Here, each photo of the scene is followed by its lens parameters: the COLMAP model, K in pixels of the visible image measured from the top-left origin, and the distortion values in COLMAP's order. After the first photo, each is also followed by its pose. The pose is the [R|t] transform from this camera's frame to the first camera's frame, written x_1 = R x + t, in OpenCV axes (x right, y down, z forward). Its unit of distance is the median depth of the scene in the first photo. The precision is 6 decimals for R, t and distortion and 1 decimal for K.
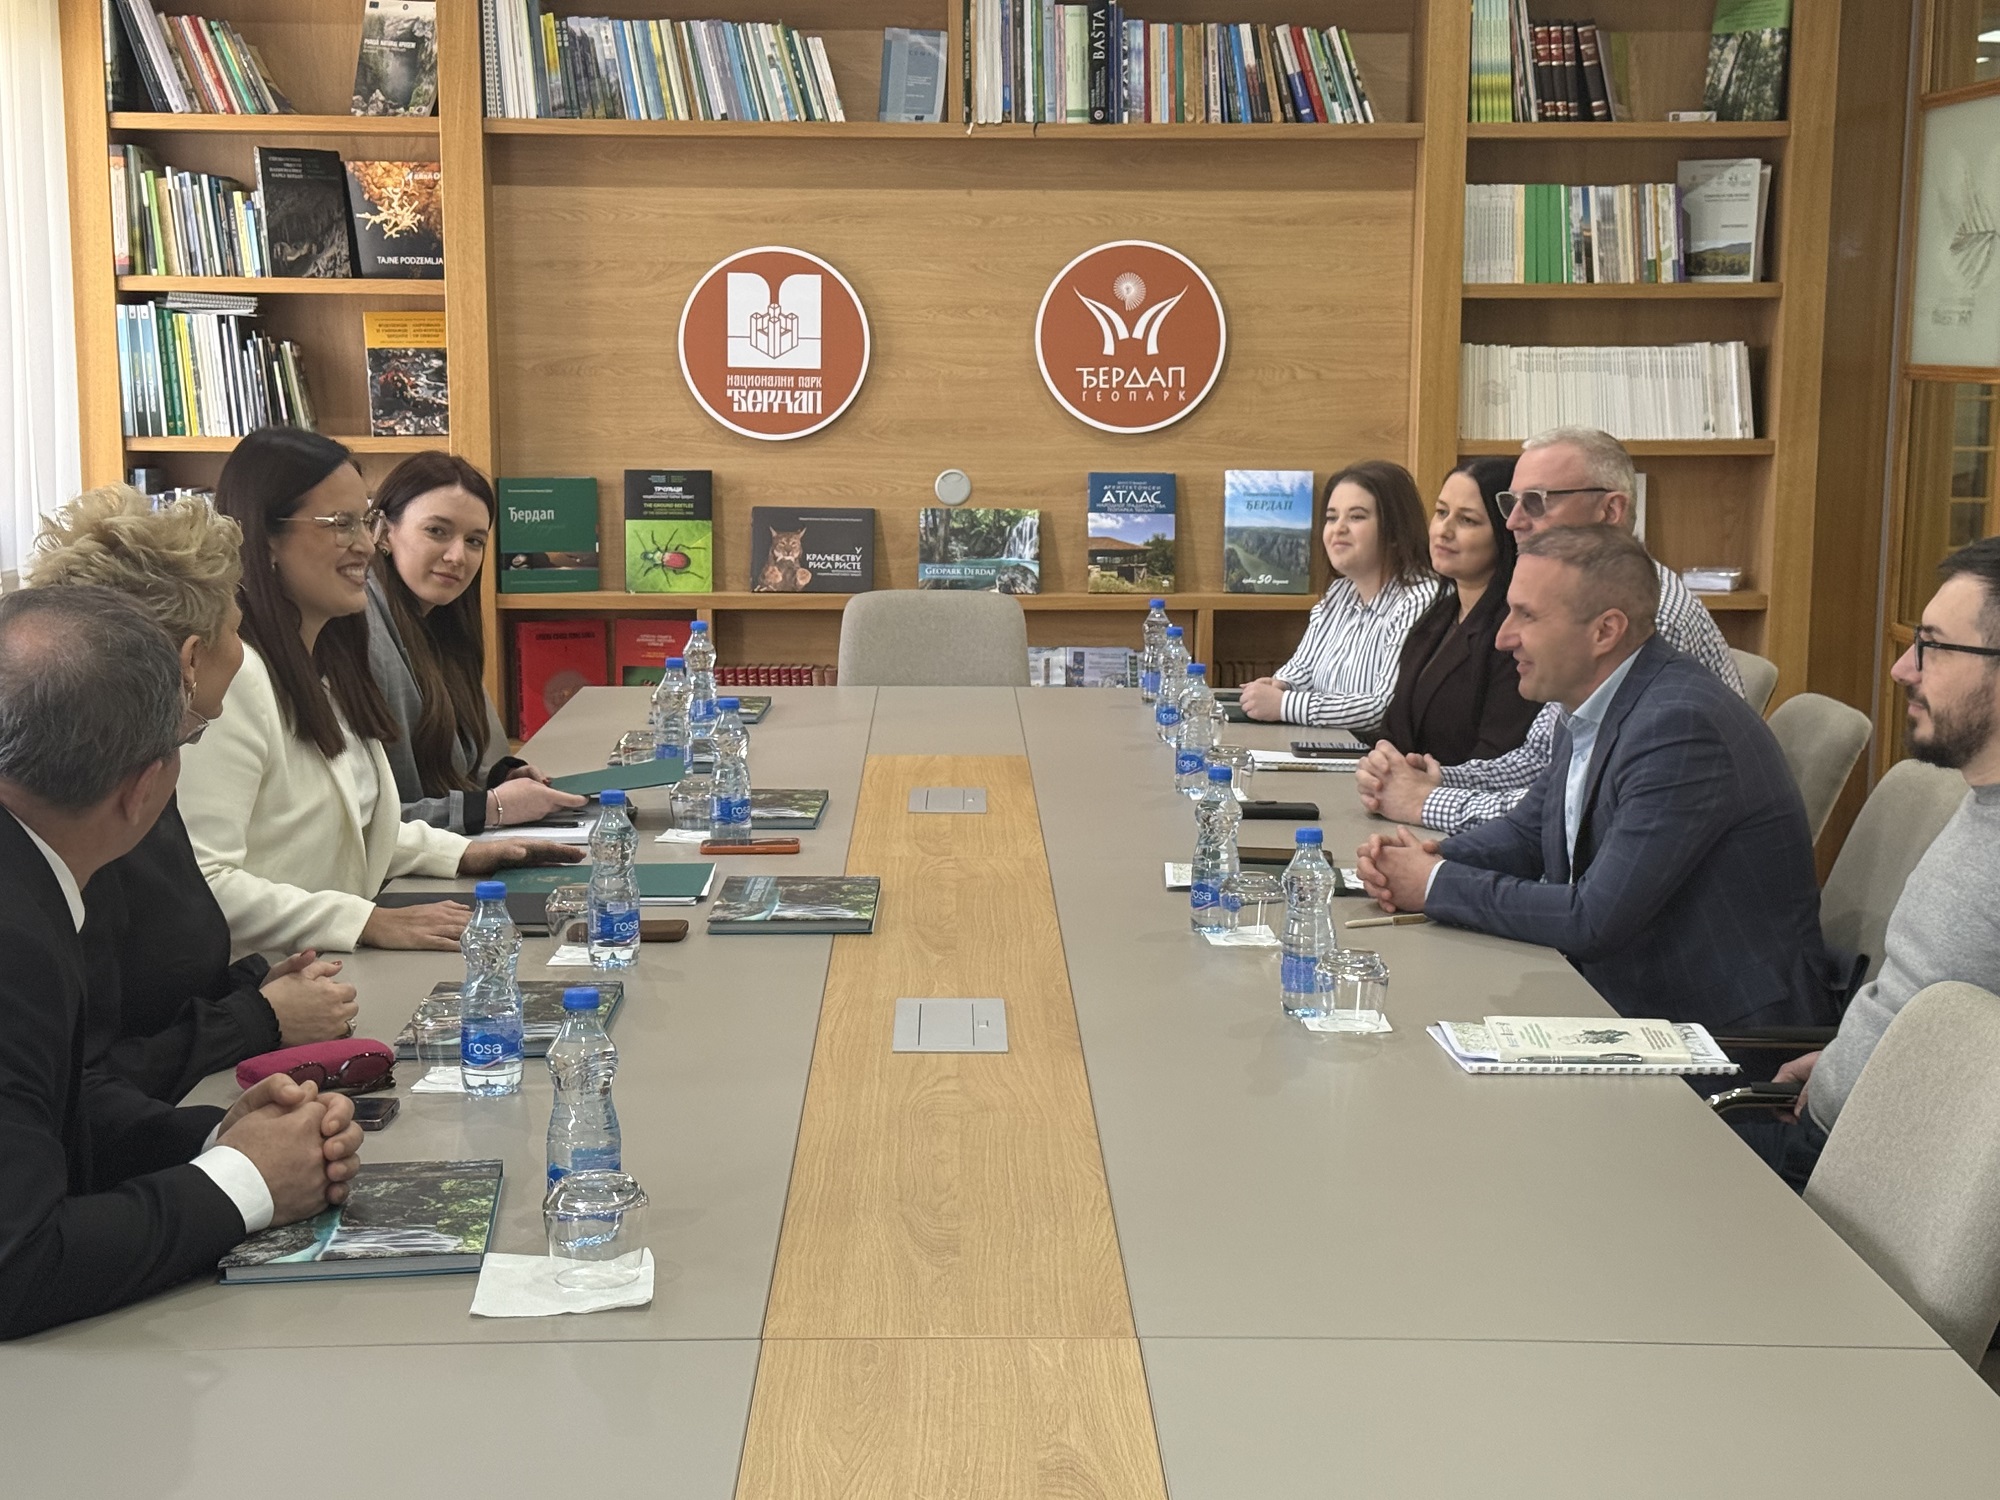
lens RADIAL K [[3024.6, 0, 1002.9], [0, 3024.6, 748.9], [0, 0, 1]] dist [-0.011703, 0.000000]
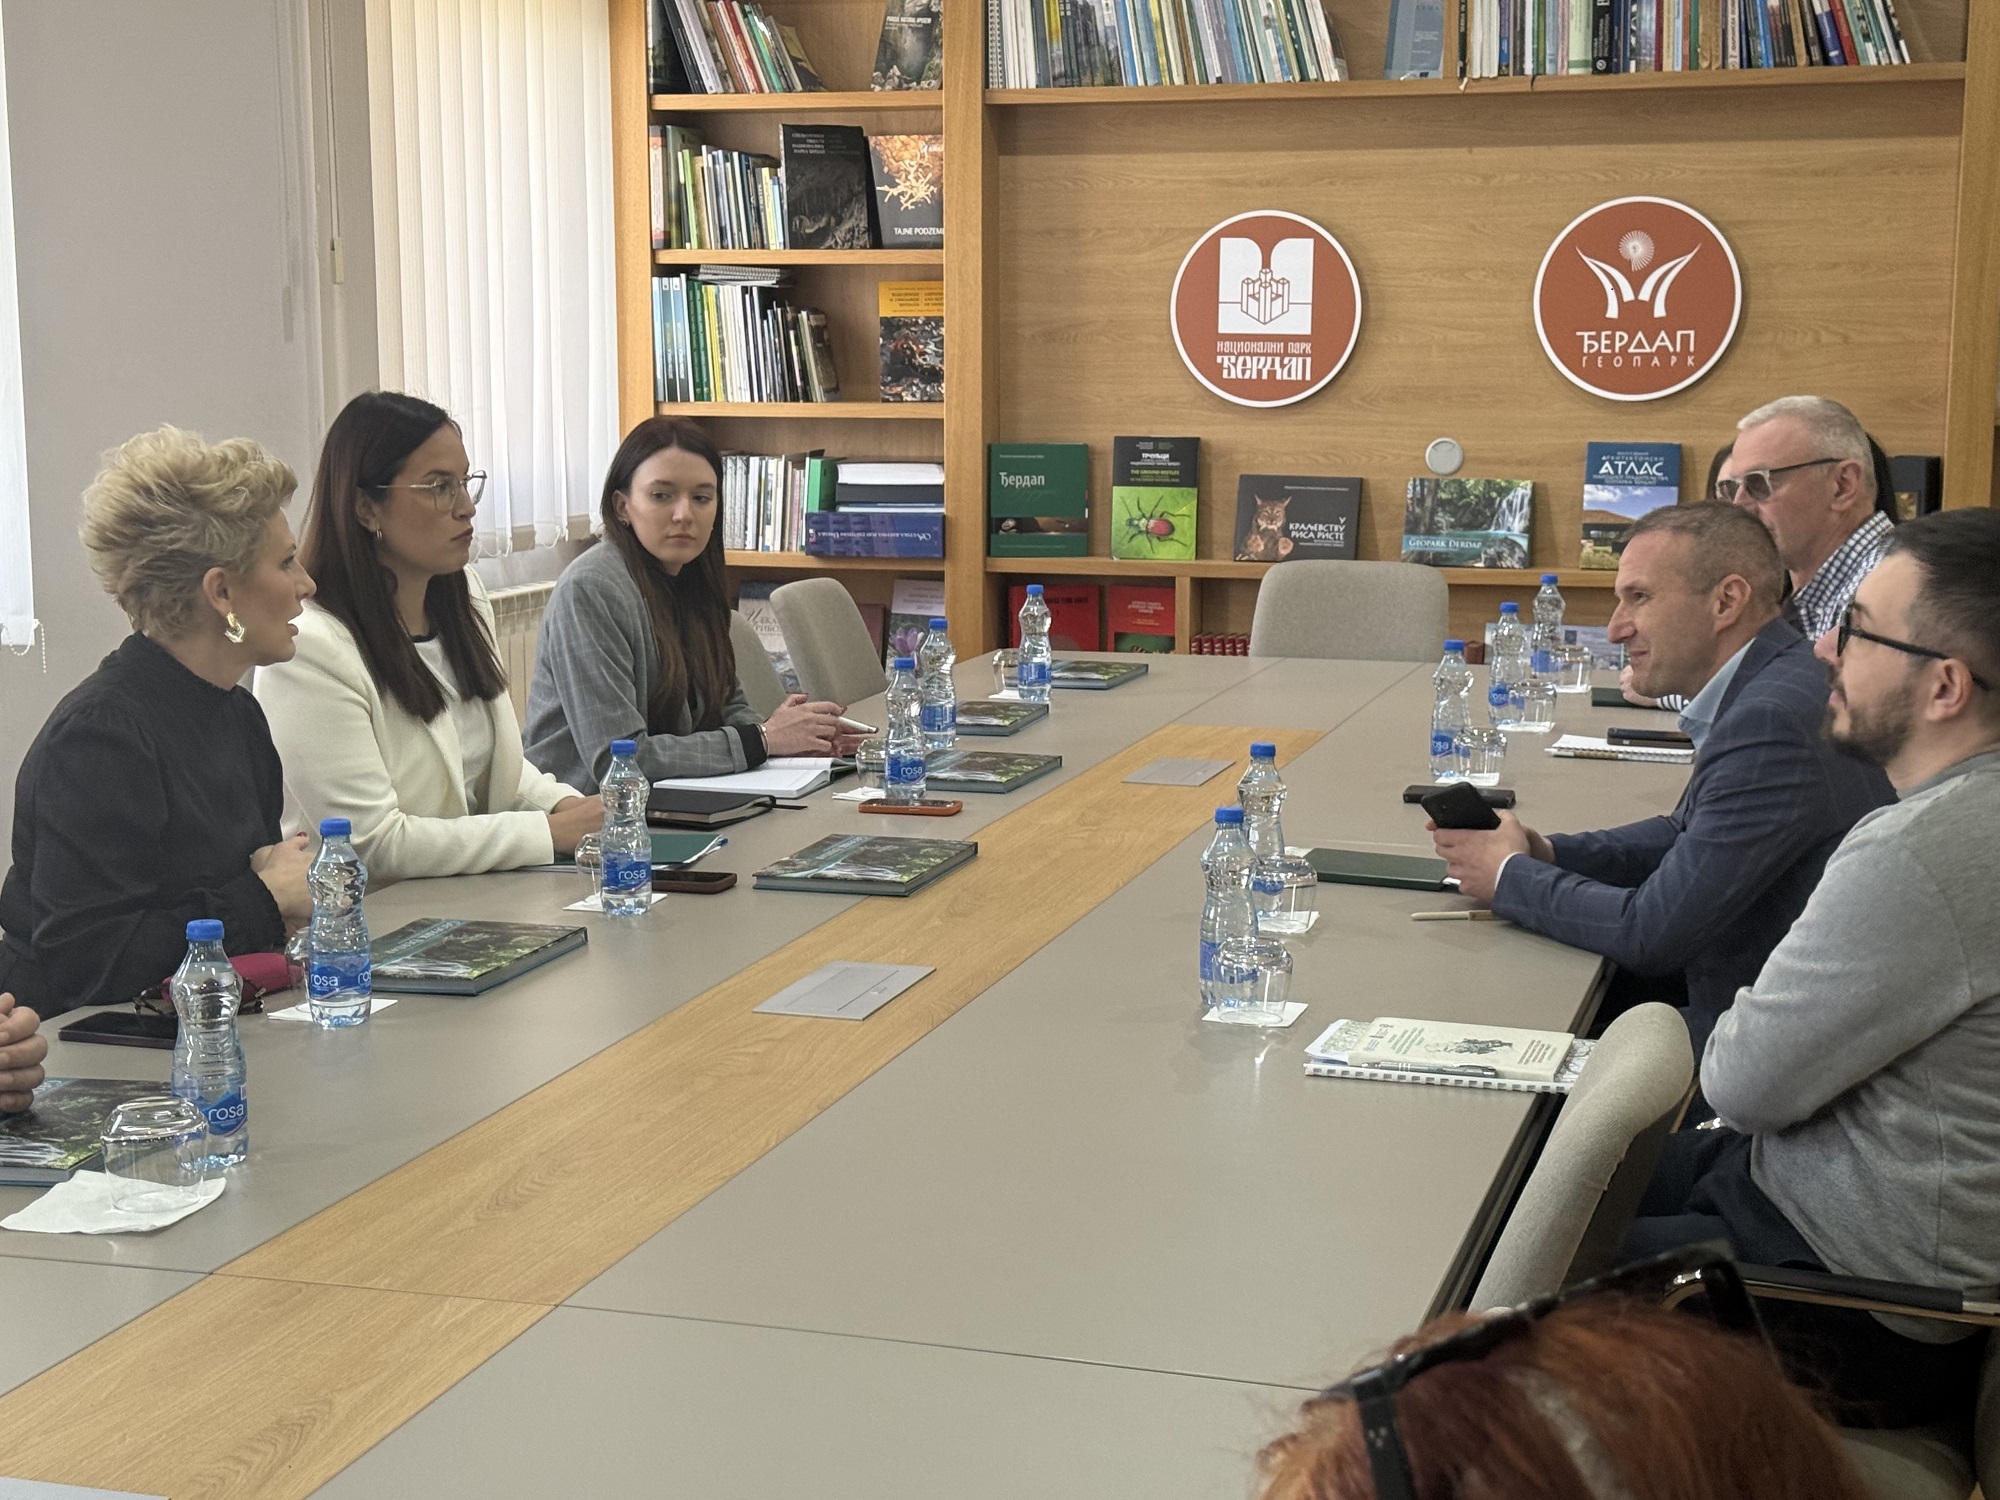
lens RADIAL K [[3024.6, 0, 999.5], [0, 3024.6, 750.5], [0, 0, 1]] dist [-0.011703, 0.000000]
pose [[0.939527, 0.041027, -0.340010, 0.184668], [-0.037244, 0.999150, 0.017647, -0.004383], [0.340445, -0.003916, 0.940256, 0.042792]]
